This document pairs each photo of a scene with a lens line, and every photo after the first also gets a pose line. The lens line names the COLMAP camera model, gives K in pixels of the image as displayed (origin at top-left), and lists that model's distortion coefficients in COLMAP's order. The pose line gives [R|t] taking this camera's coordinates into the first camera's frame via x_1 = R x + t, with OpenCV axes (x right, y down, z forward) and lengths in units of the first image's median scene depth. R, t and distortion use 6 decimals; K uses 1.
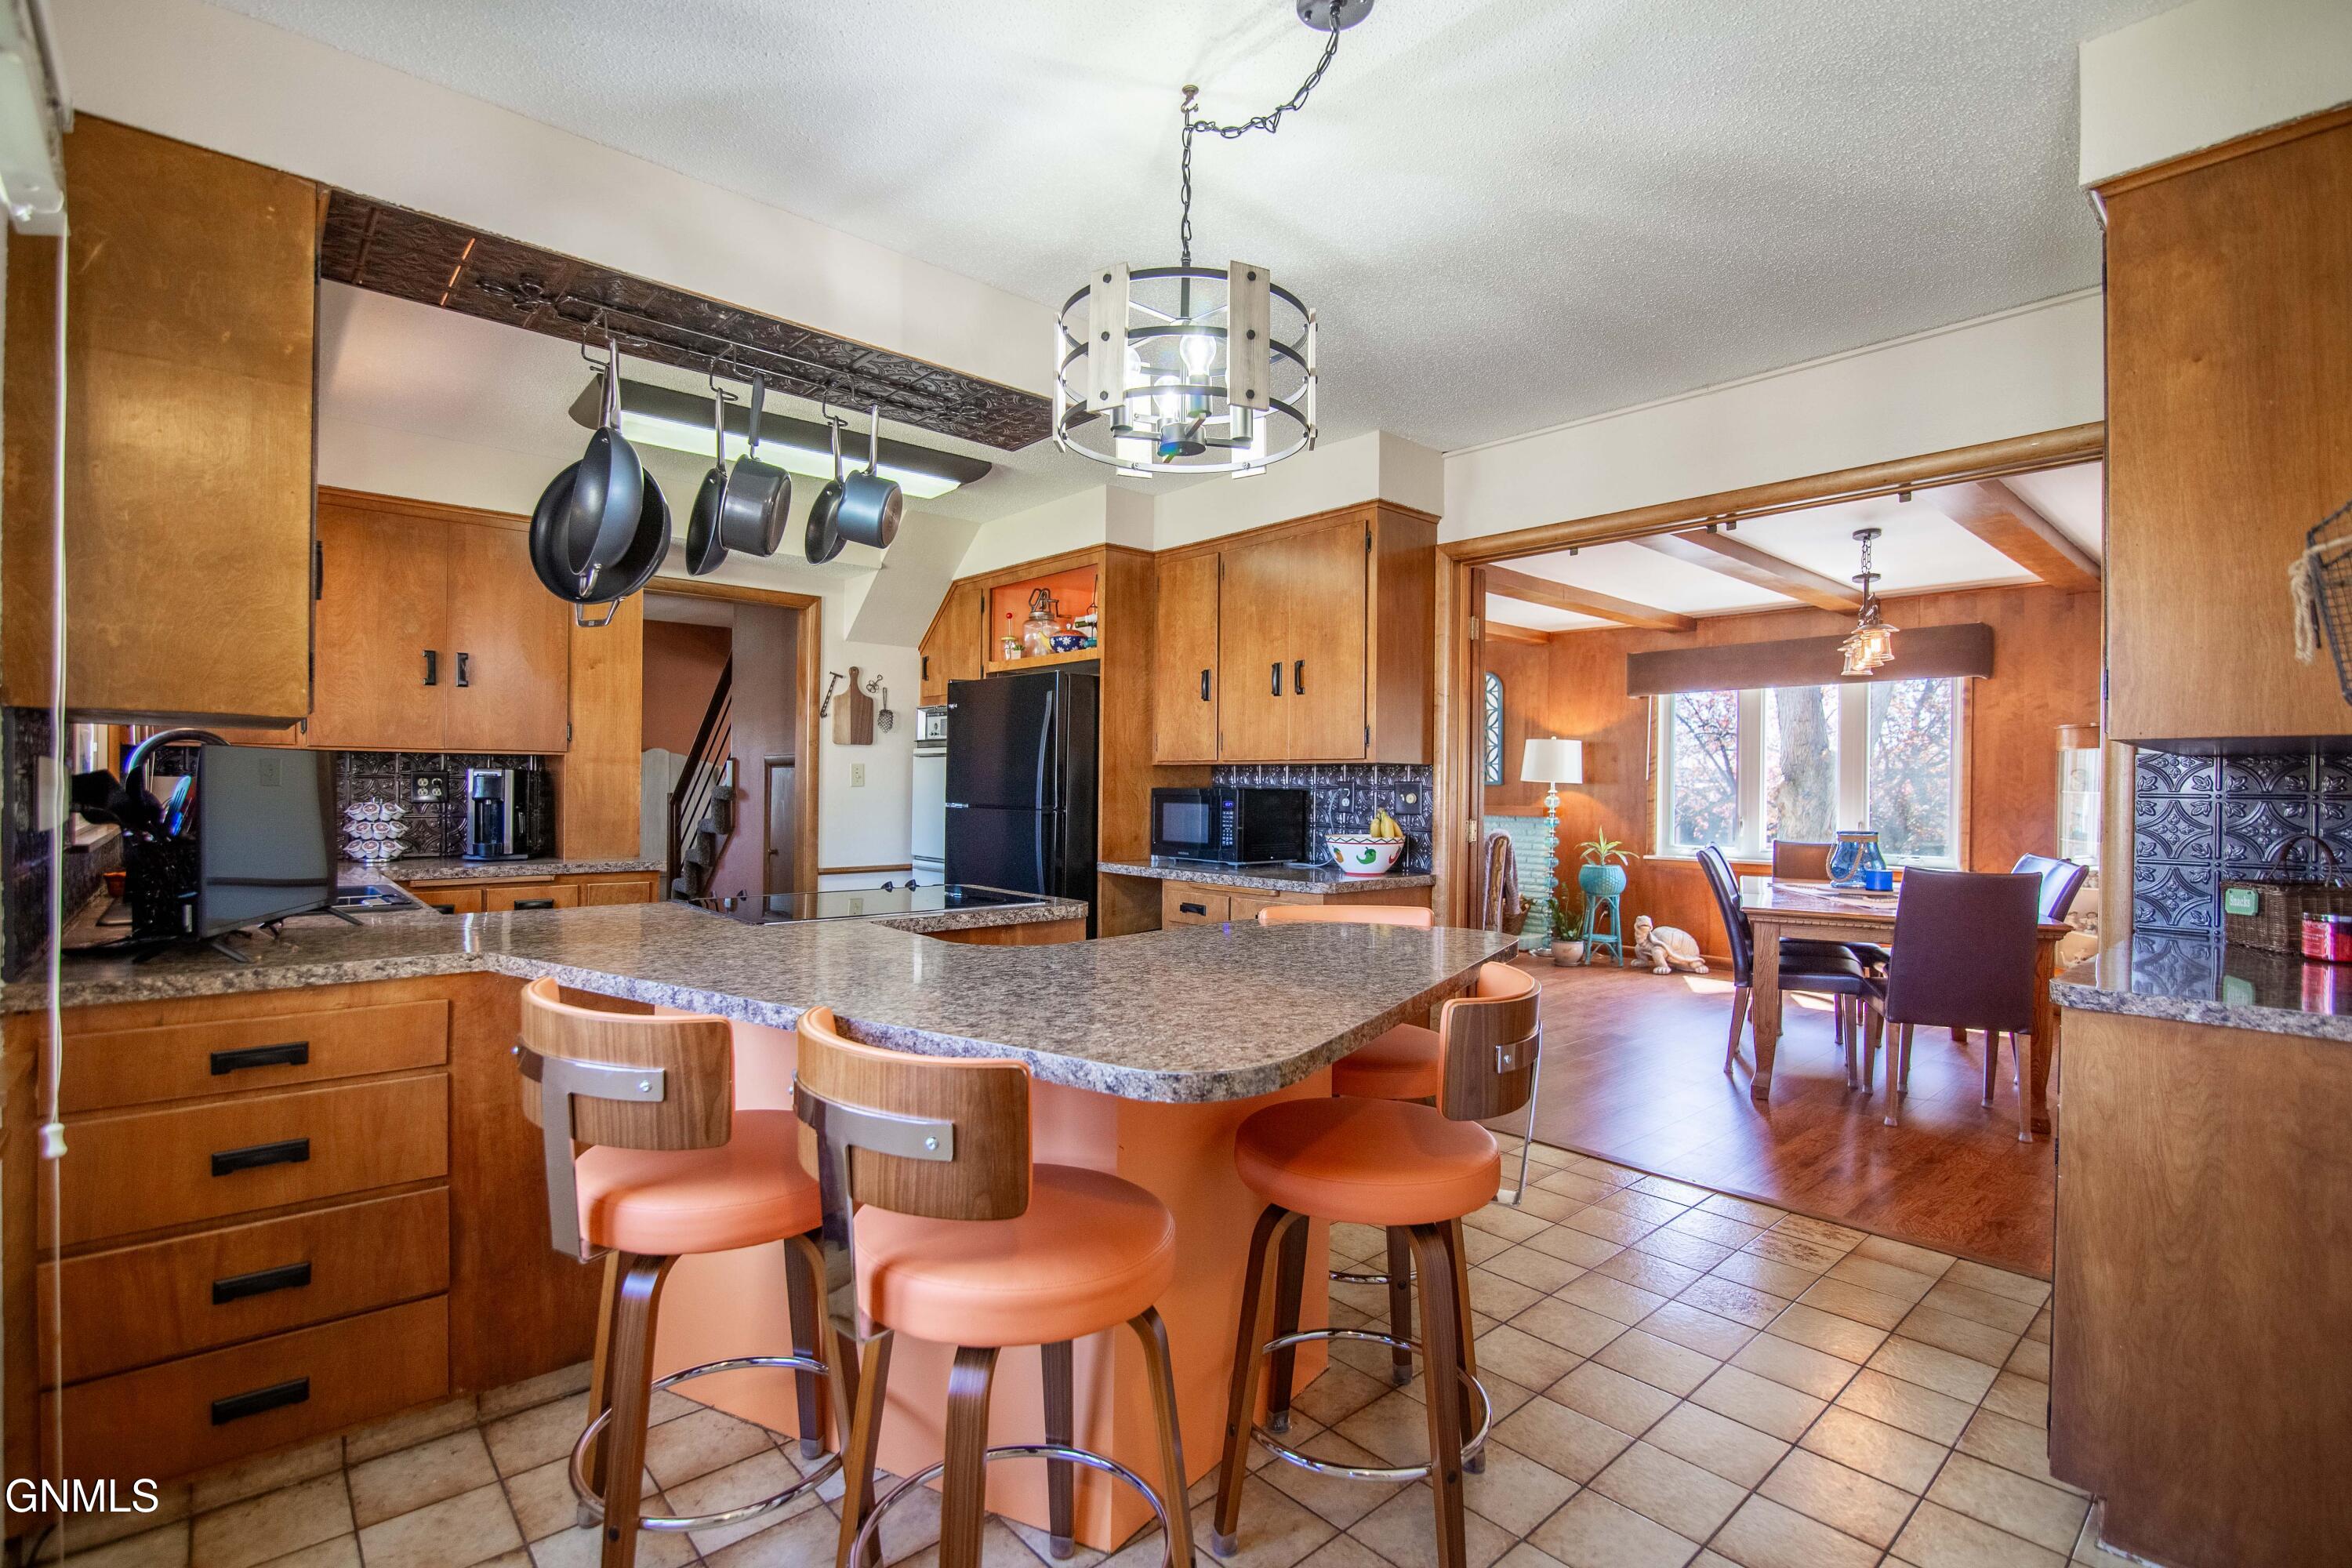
lens RADIAL K [[1085.2, 0, 1176.0], [0, 1085.2, 784.0], [0, 0, 1]] dist [-0.015998, 0.000179]
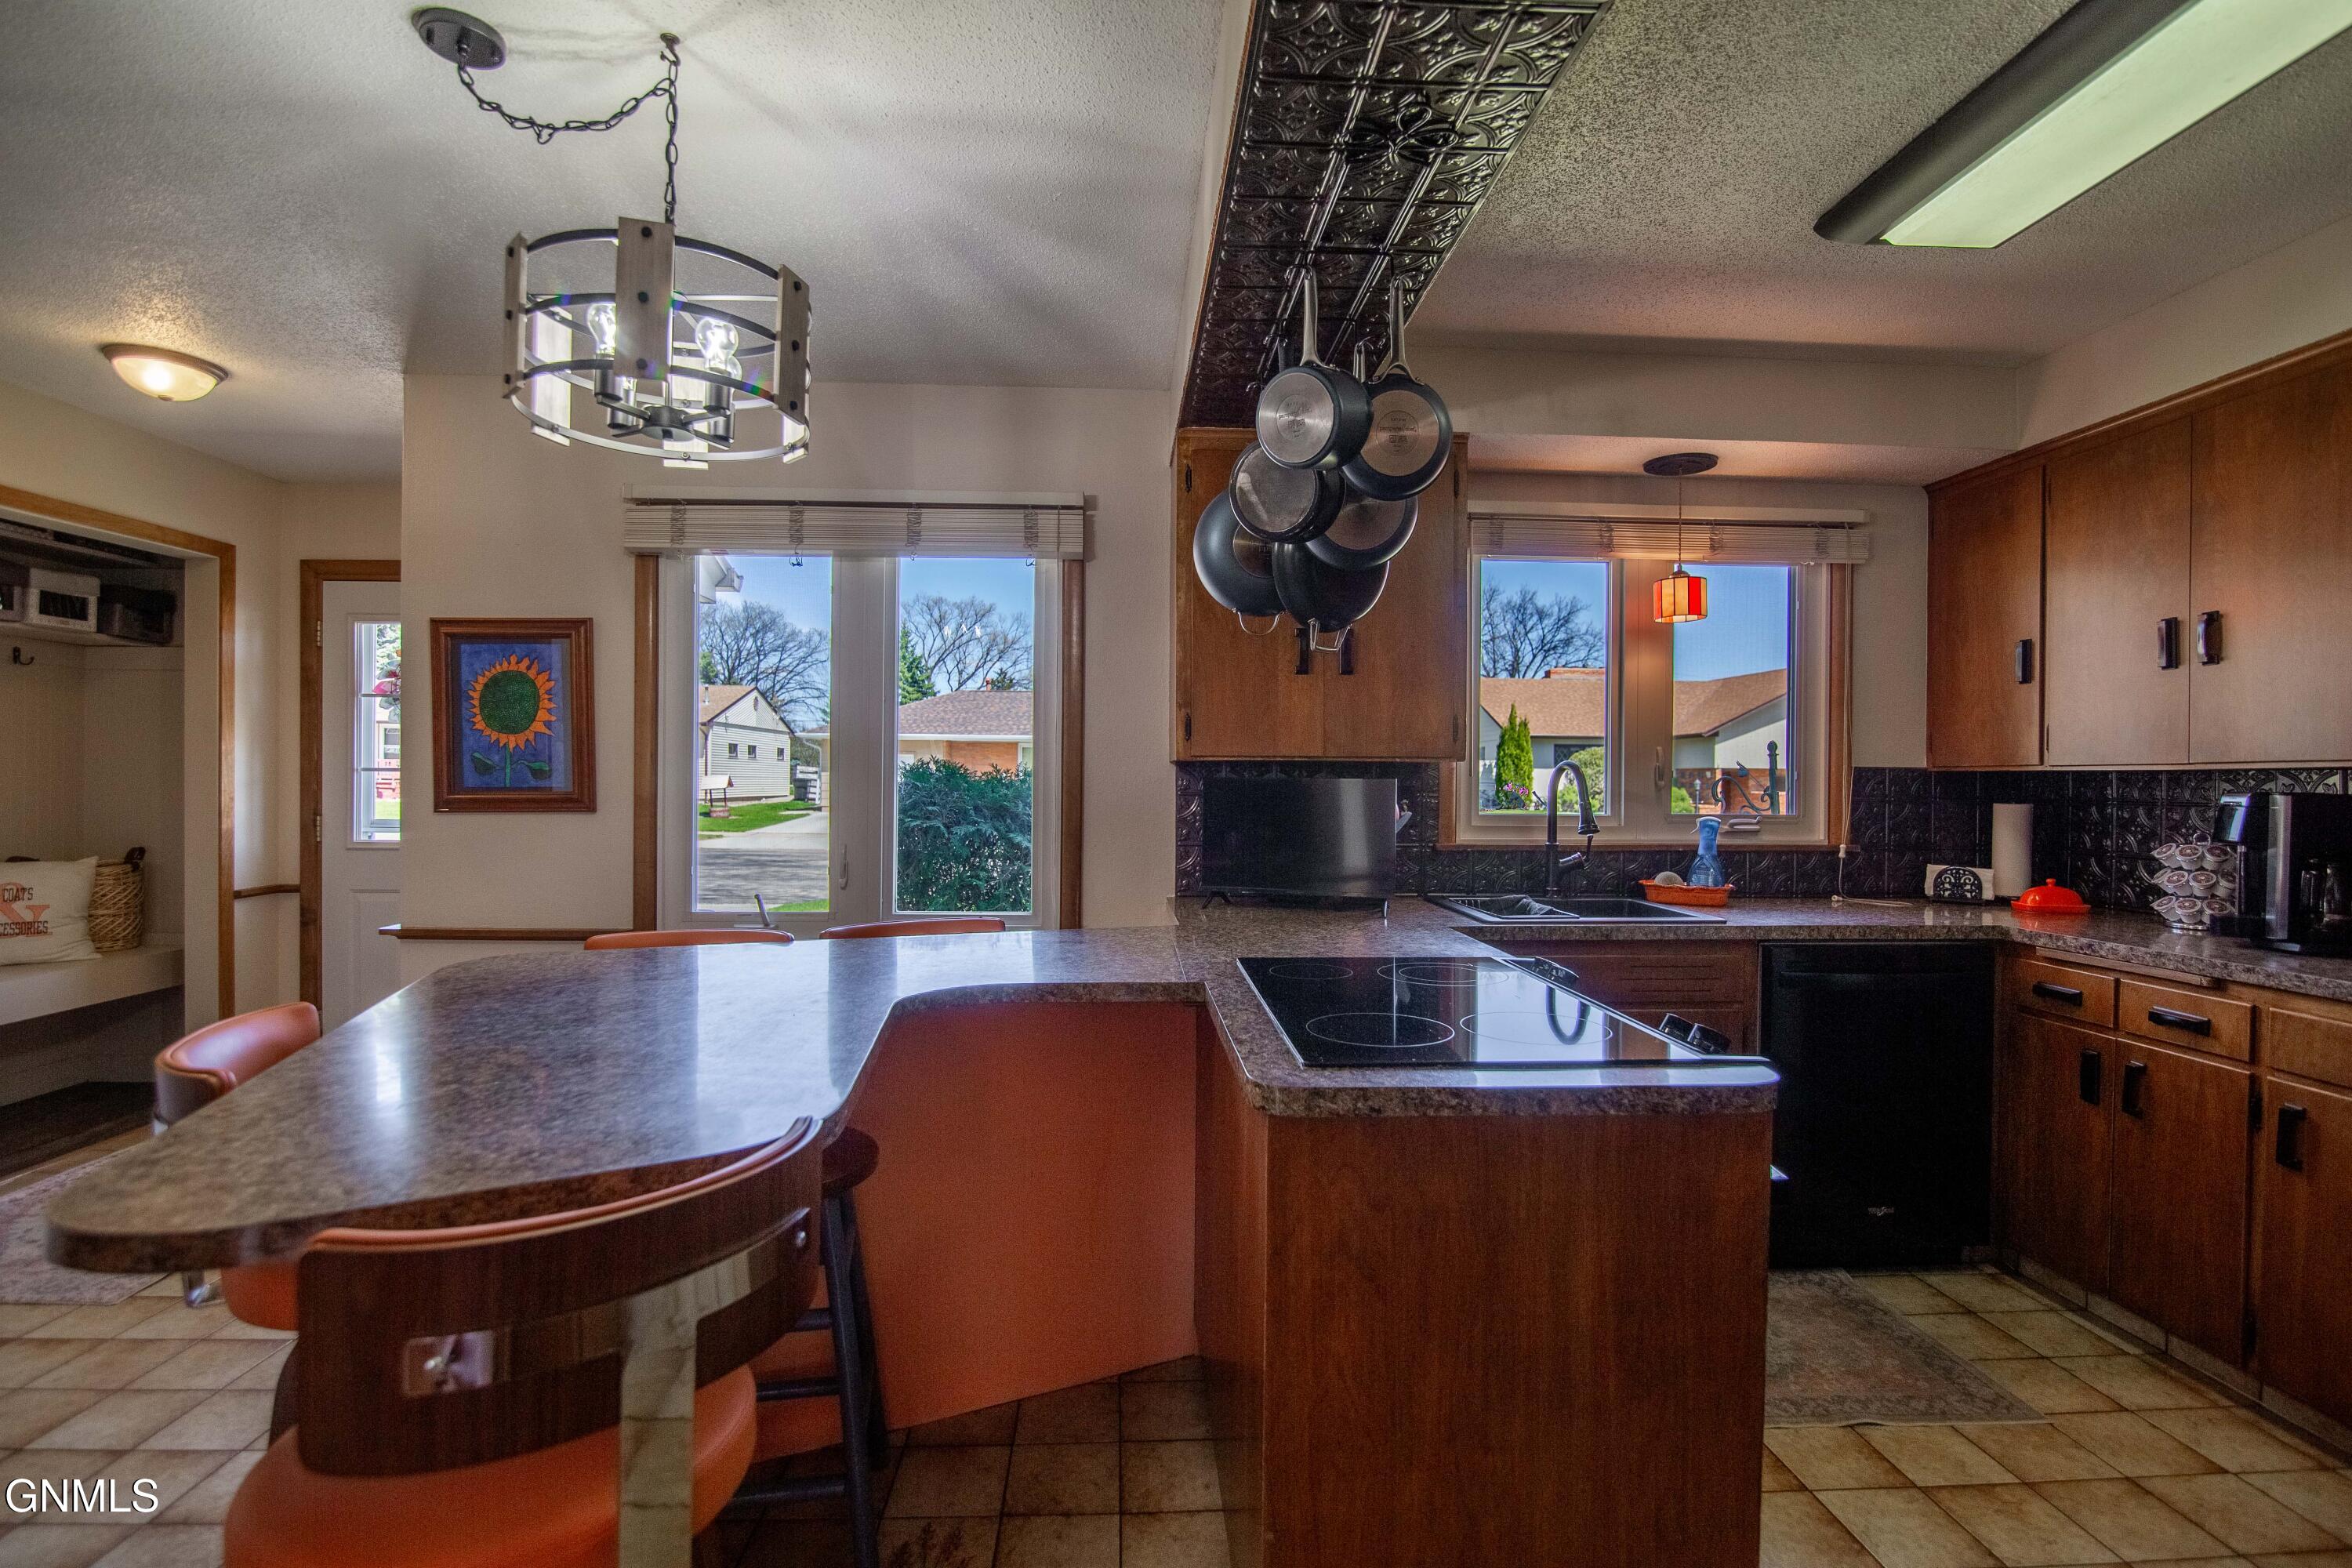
lens RADIAL K [[1085.2, 0, 1176.0], [0, 1085.2, 784.0], [0, 0, 1]] dist [-0.015998, 0.000179]
pose [[-0.621420, -0.013723, -0.783358, 0.205446], [-0.011738, 0.999897, -0.008205, -0.007231], [0.783390, 0.004096, -0.621517, 0.877083]]
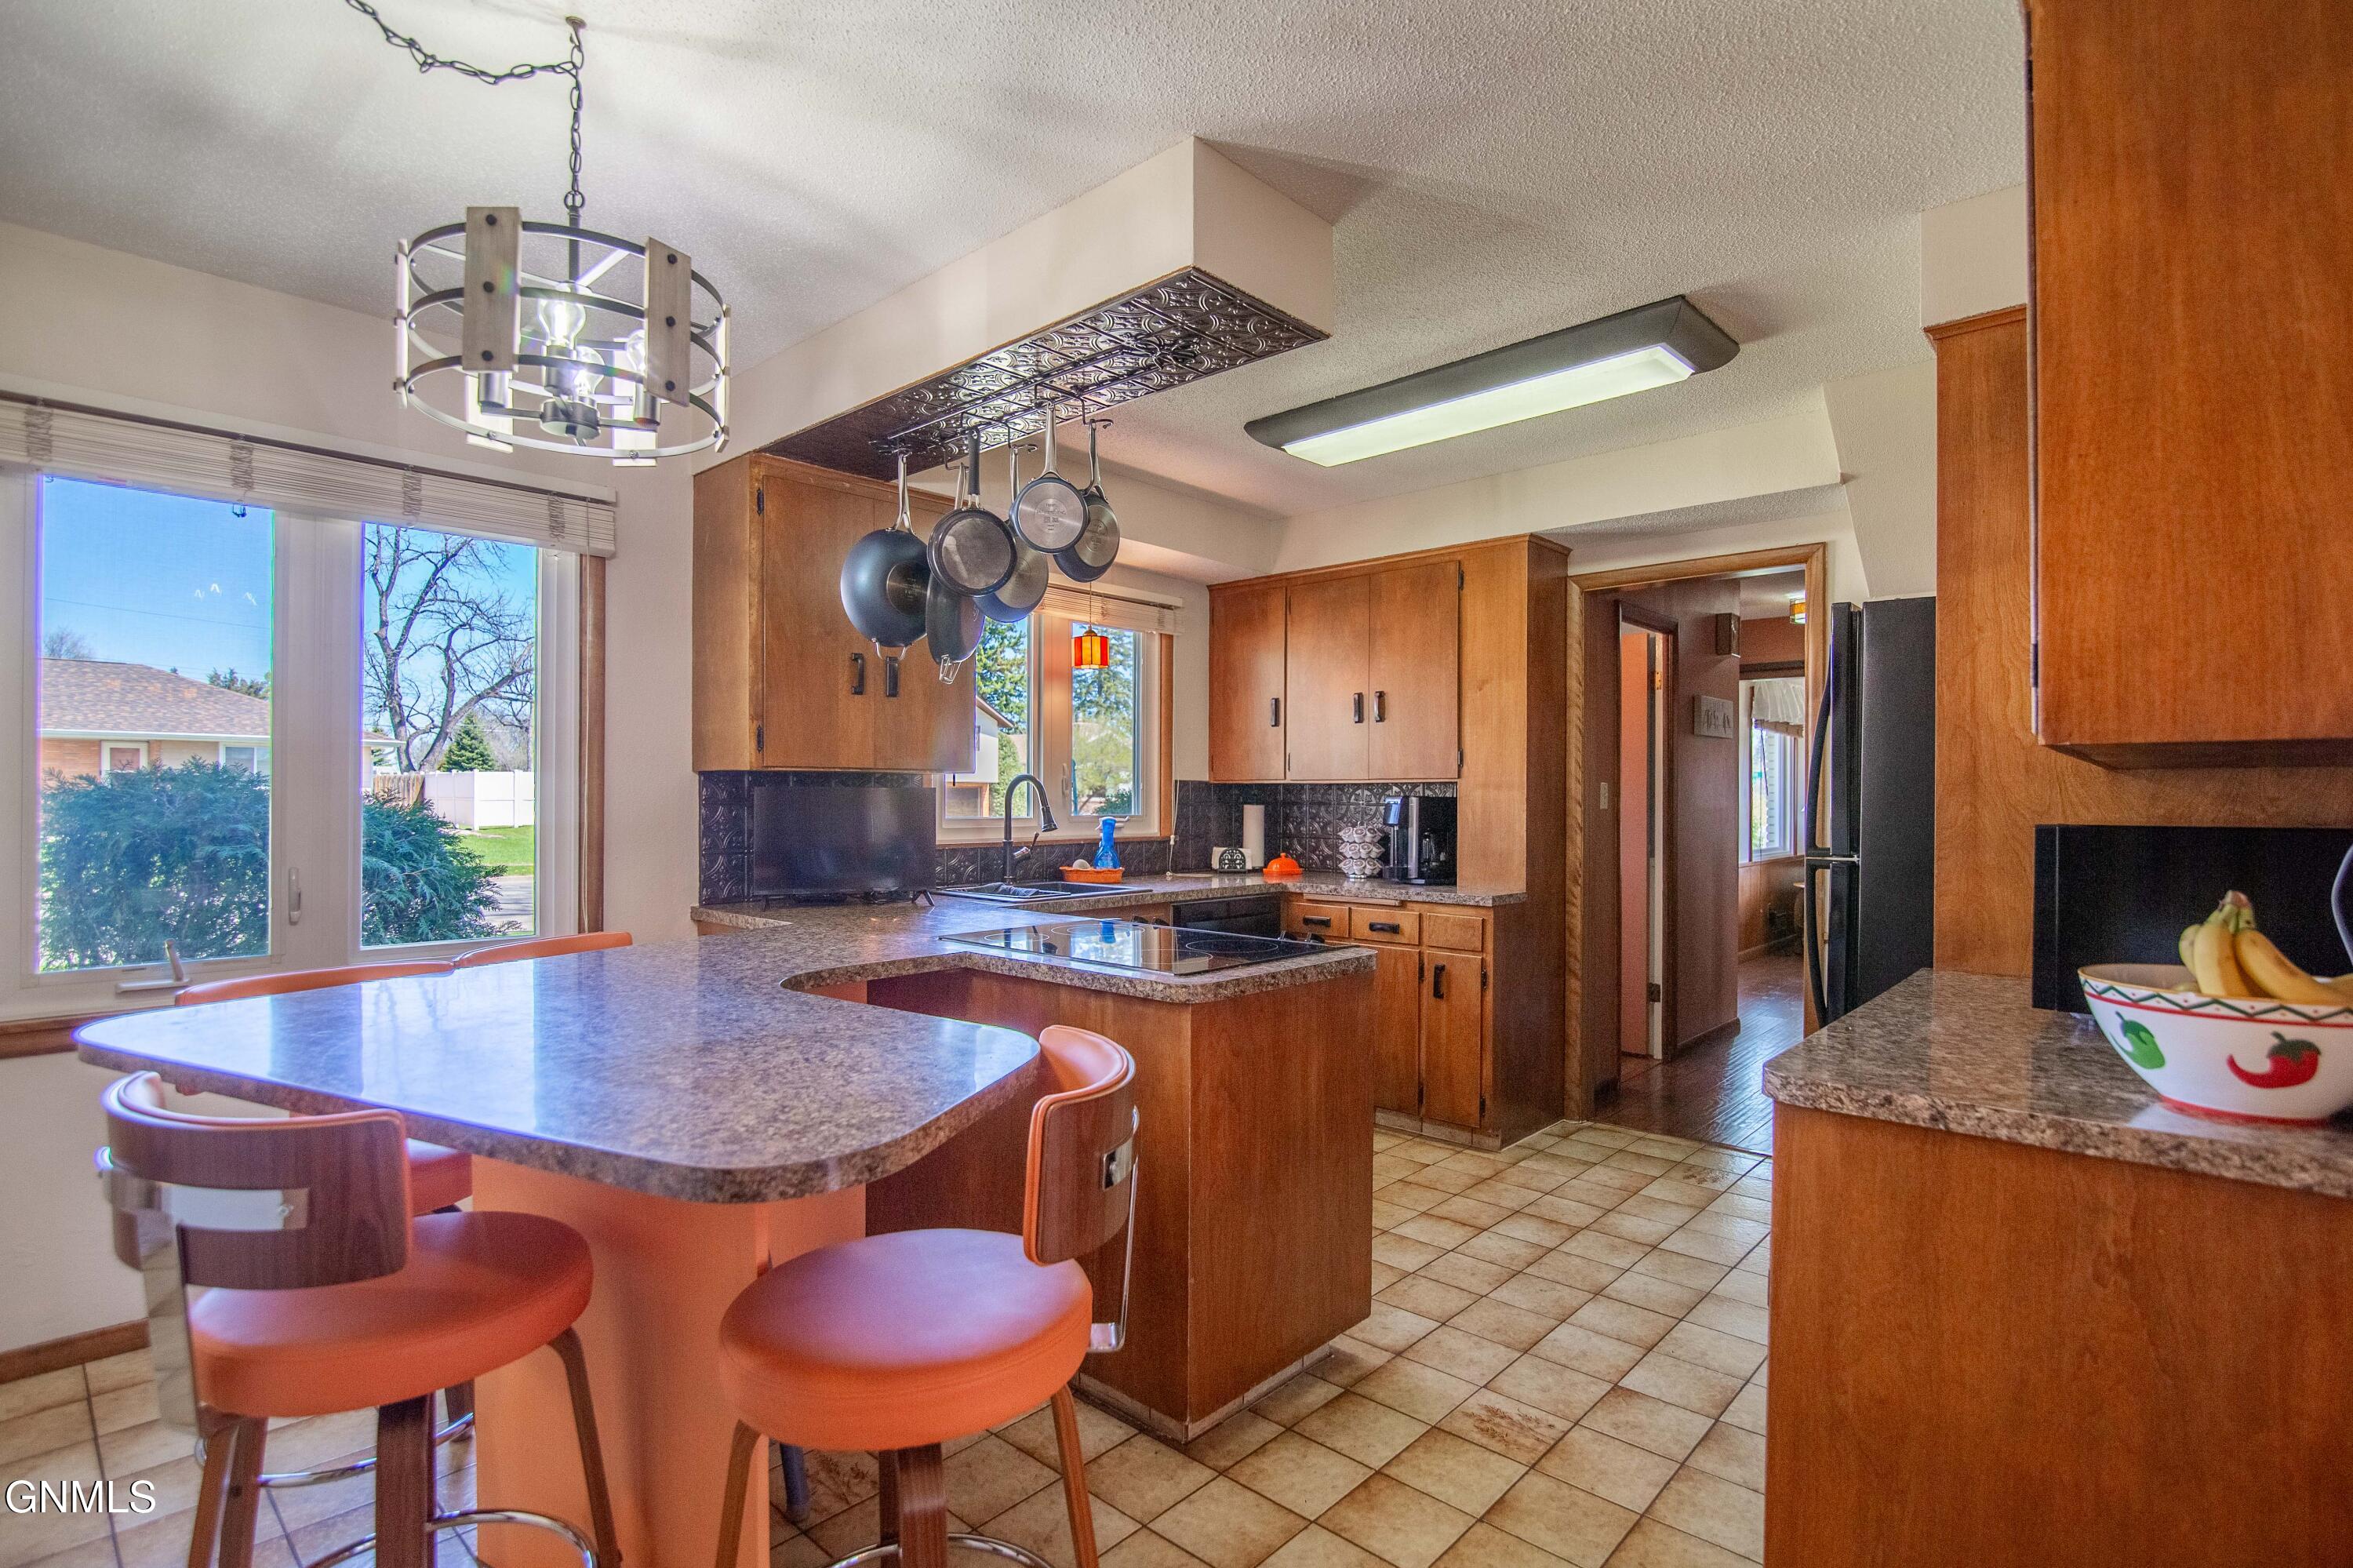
lens RADIAL K [[1122.0, 0, 1172.3], [0, 1122.0, 796.1], [0, 0, 1]] dist [-0.011312, -0.000015]
pose [[0.099627, -0.011669, -0.994956, 0.435683], [0.000730, 0.999932, -0.011654, -0.001795], [0.995025, 0.000435, 0.099629, 0.648664]]
